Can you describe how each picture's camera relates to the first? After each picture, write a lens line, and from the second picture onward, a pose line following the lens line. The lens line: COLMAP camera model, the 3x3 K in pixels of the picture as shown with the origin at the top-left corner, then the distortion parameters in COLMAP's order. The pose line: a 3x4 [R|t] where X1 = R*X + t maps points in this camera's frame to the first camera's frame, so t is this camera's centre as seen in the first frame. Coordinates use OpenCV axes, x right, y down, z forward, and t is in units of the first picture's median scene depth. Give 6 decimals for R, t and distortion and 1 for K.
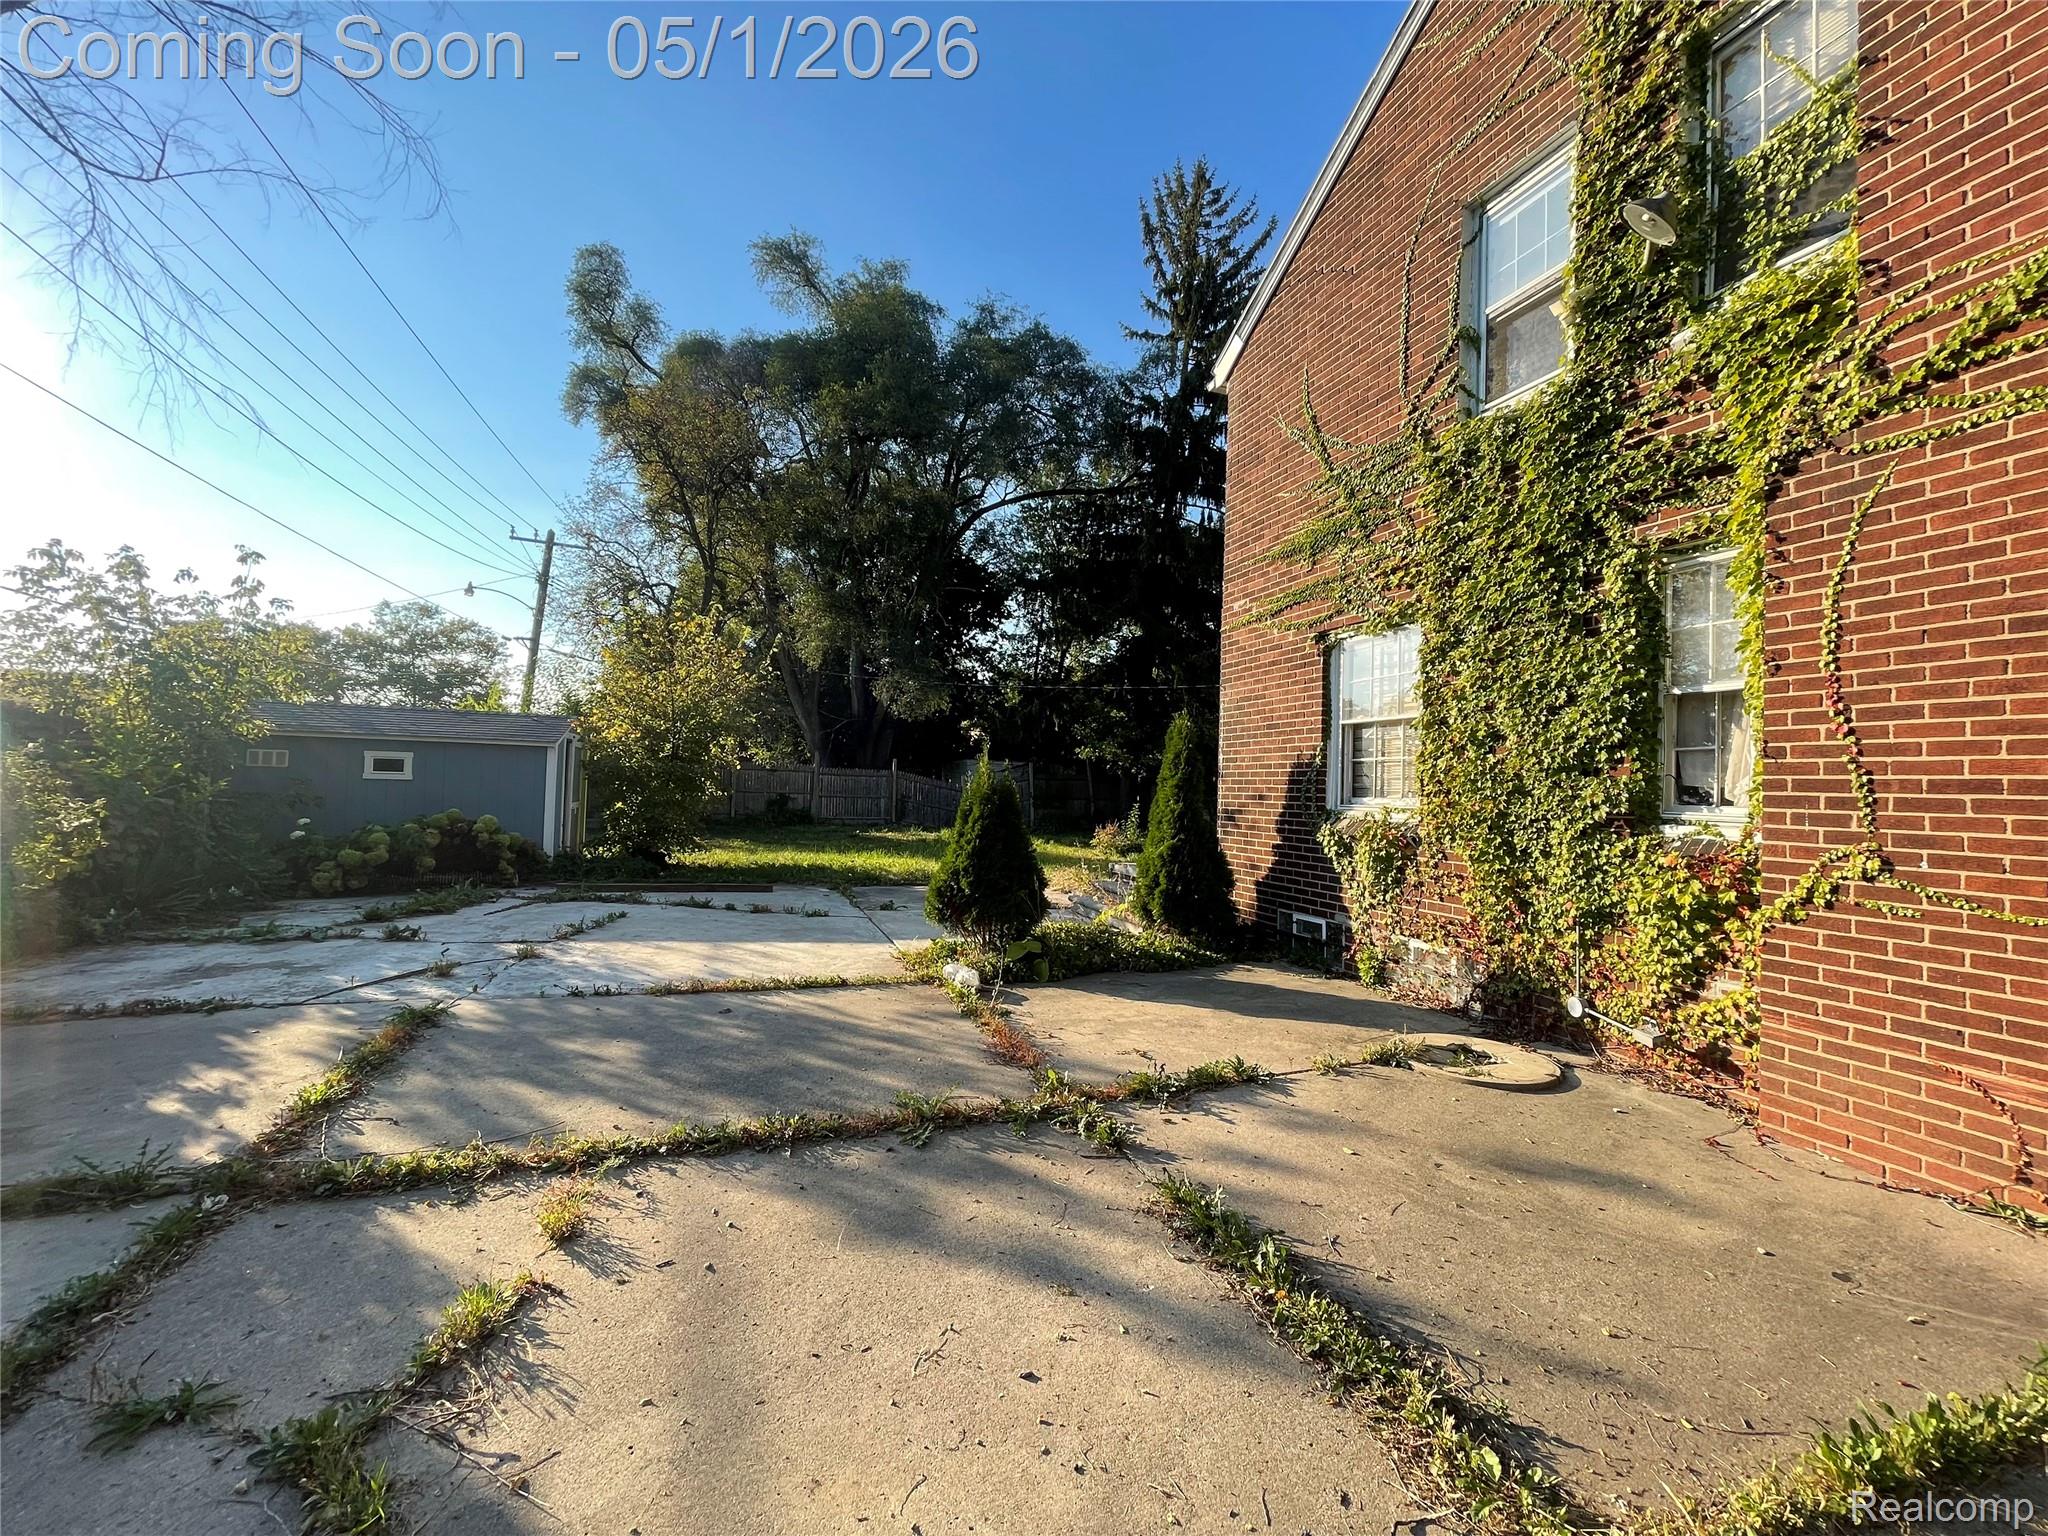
lens RADIAL K [[824.9, 0, 1030.8], [0, 824.9, 767.9], [0, 0, 1]] dist [-0.003606, 0.000046]
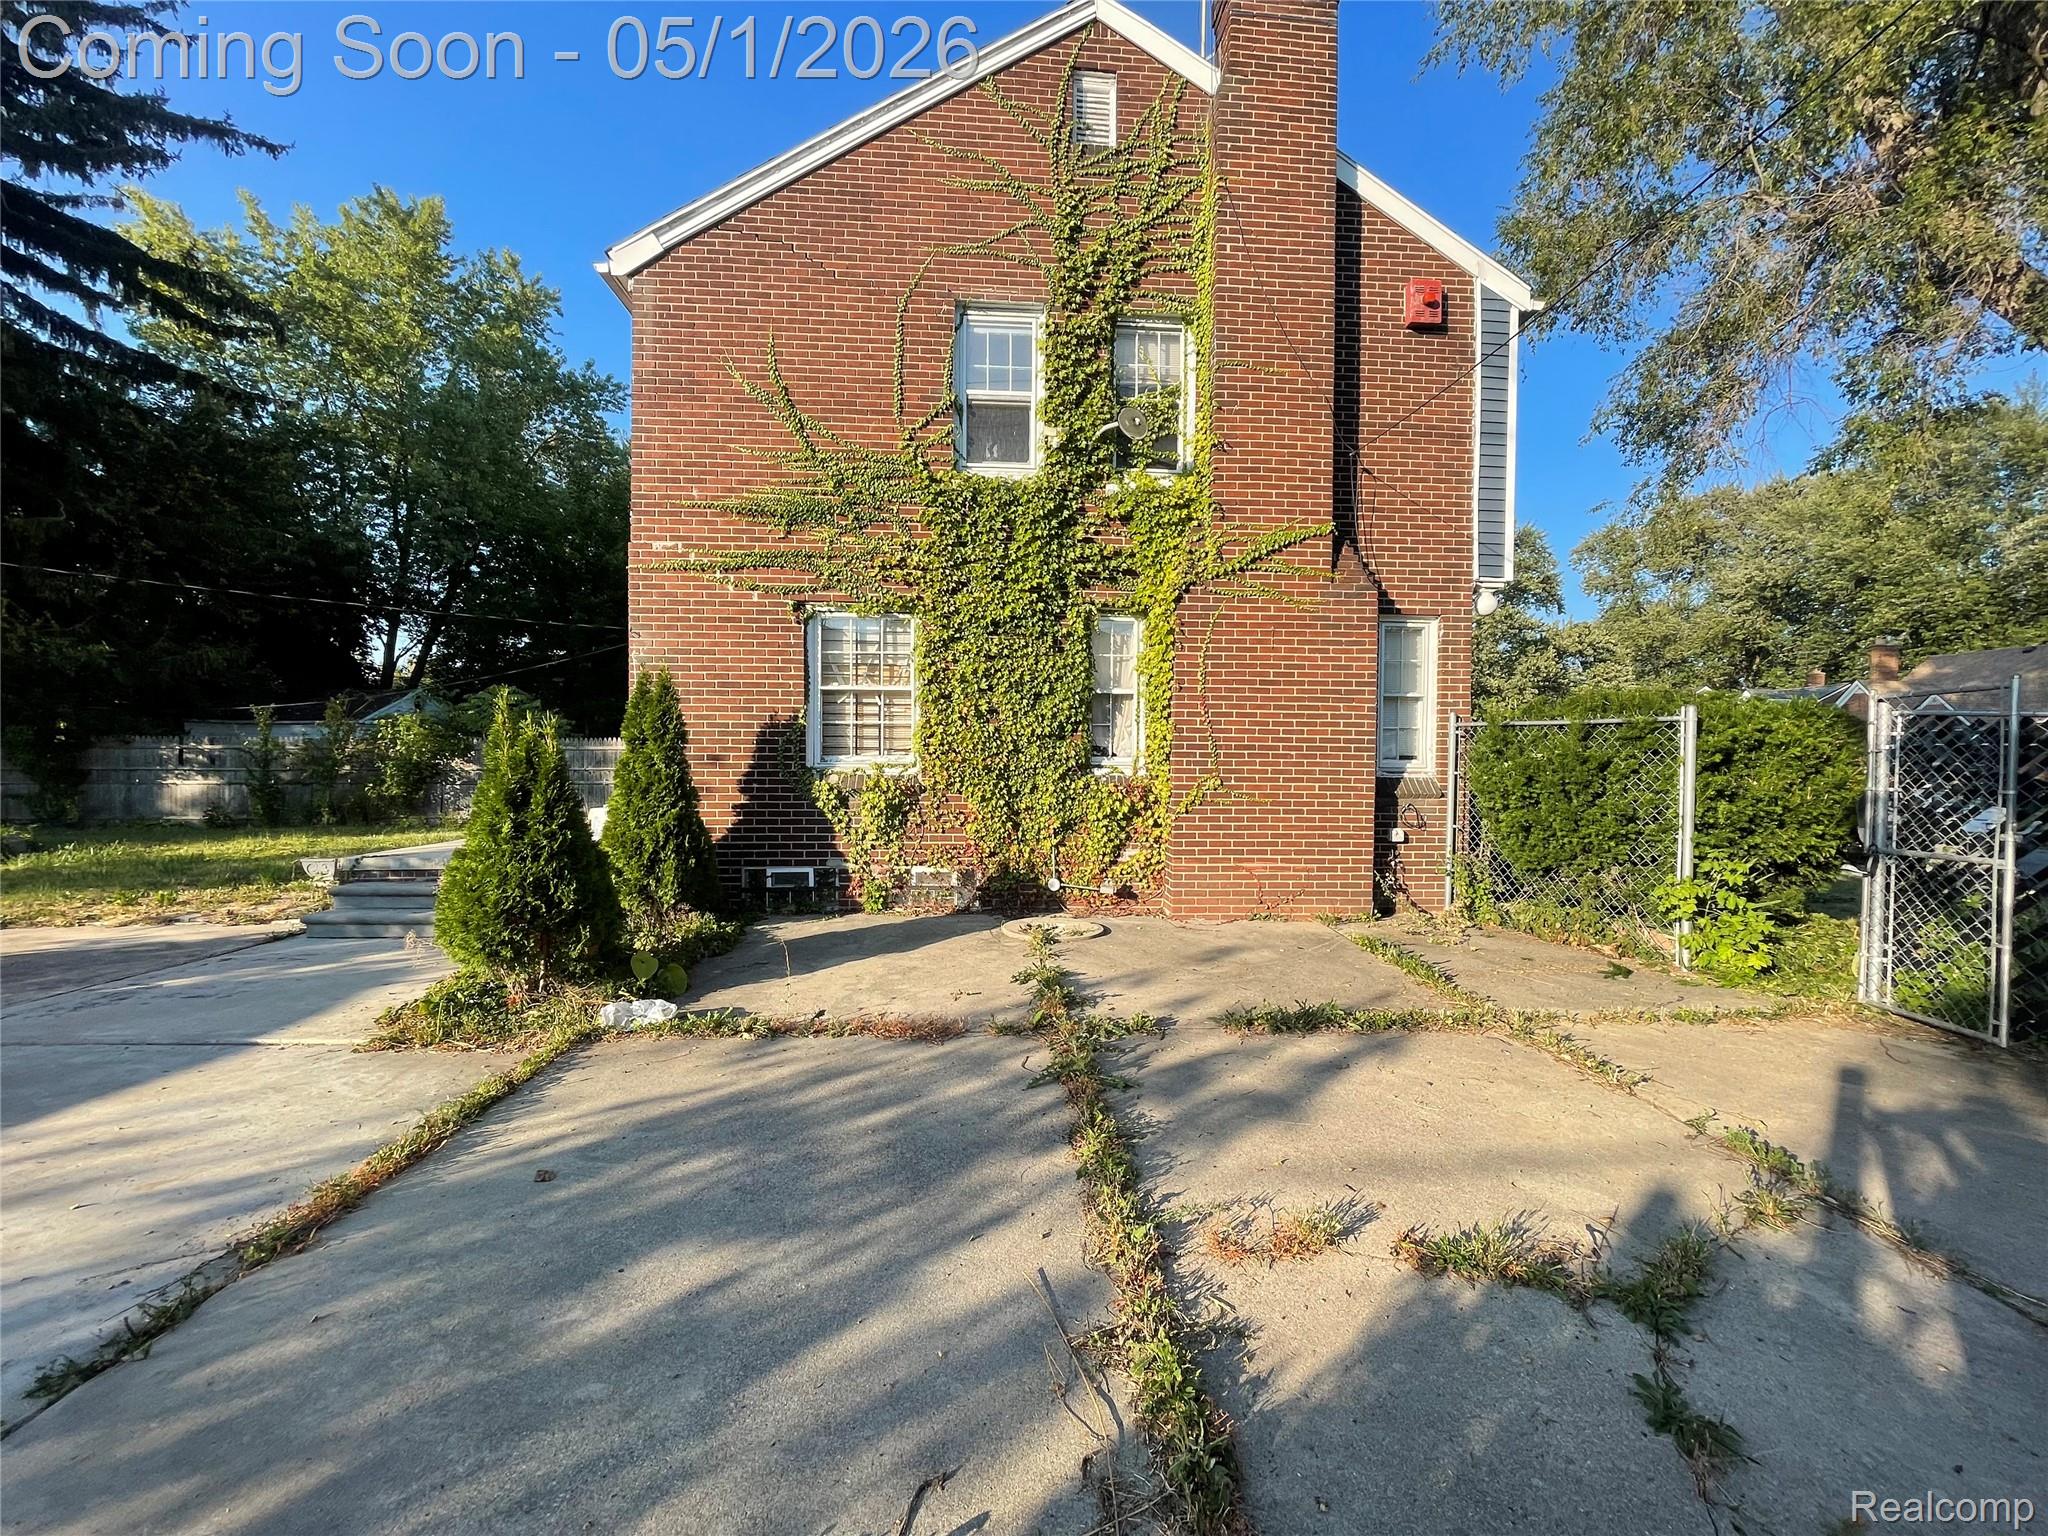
lens RADIAL K [[824.9, 0, 1030.8], [0, 824.9, 767.9], [0, 0, 1]] dist [-0.003606, 0.000046]
pose [[0.284625, -0.040966, 0.957763, -0.703060], [-0.023880, 0.998474, 0.049804, -0.011704], [-0.958341, -0.037047, 0.283213, 0.480402]]
